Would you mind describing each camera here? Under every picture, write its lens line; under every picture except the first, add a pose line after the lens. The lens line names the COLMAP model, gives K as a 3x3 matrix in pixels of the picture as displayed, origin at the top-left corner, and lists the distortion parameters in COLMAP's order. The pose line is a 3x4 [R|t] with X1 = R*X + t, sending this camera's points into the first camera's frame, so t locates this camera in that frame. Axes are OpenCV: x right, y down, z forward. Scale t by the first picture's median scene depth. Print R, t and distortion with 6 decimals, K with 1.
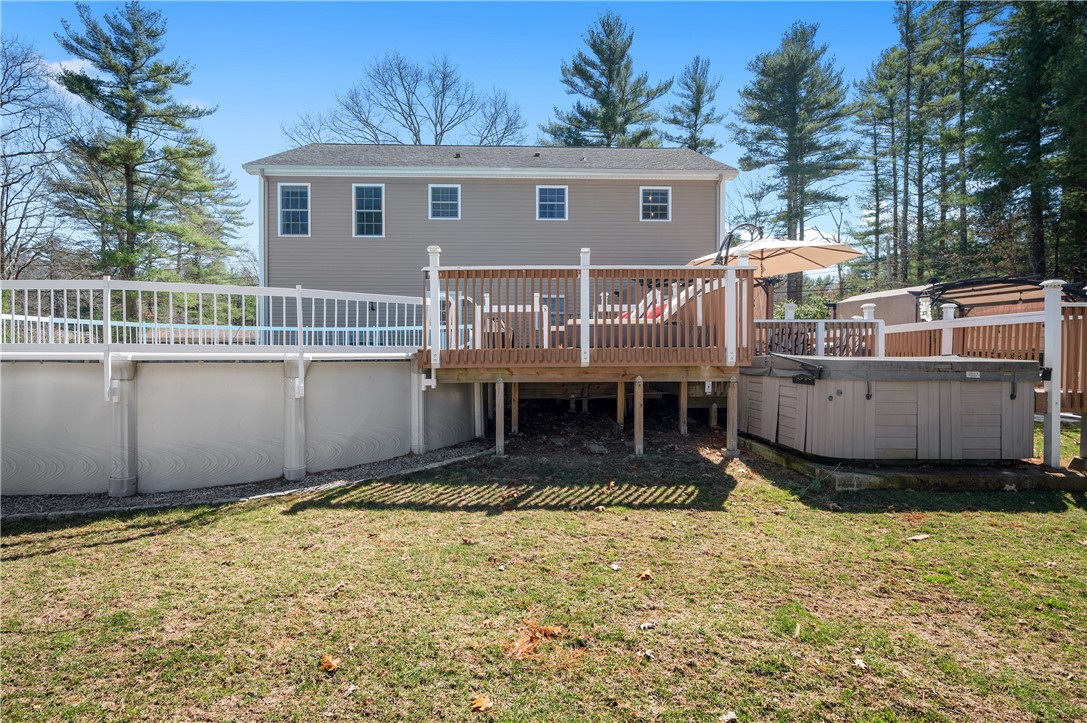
lens RADIAL K [[566.4, 0, 540.2], [0, 566.4, 365.1], [0, 0, 1]] dist [-0.000405, -0.000690]
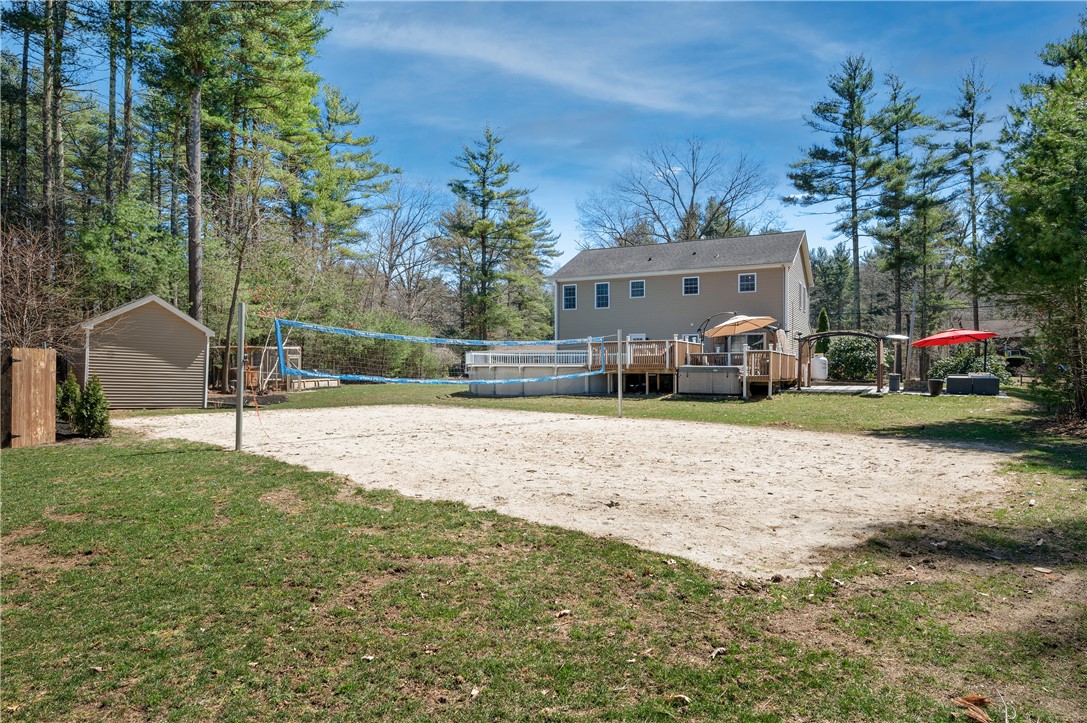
lens RADIAL K [[656.6, 0, 543.6], [0, 656.6, 362.1], [0, 0, 1]] dist [-0.000033, -0.000002]
pose [[0.875734, -0.003339, -0.482783, 0.219283], [-0.008880, 0.999696, -0.023020, 0.008291], [0.482713, 0.024447, 0.875437, -0.392245]]
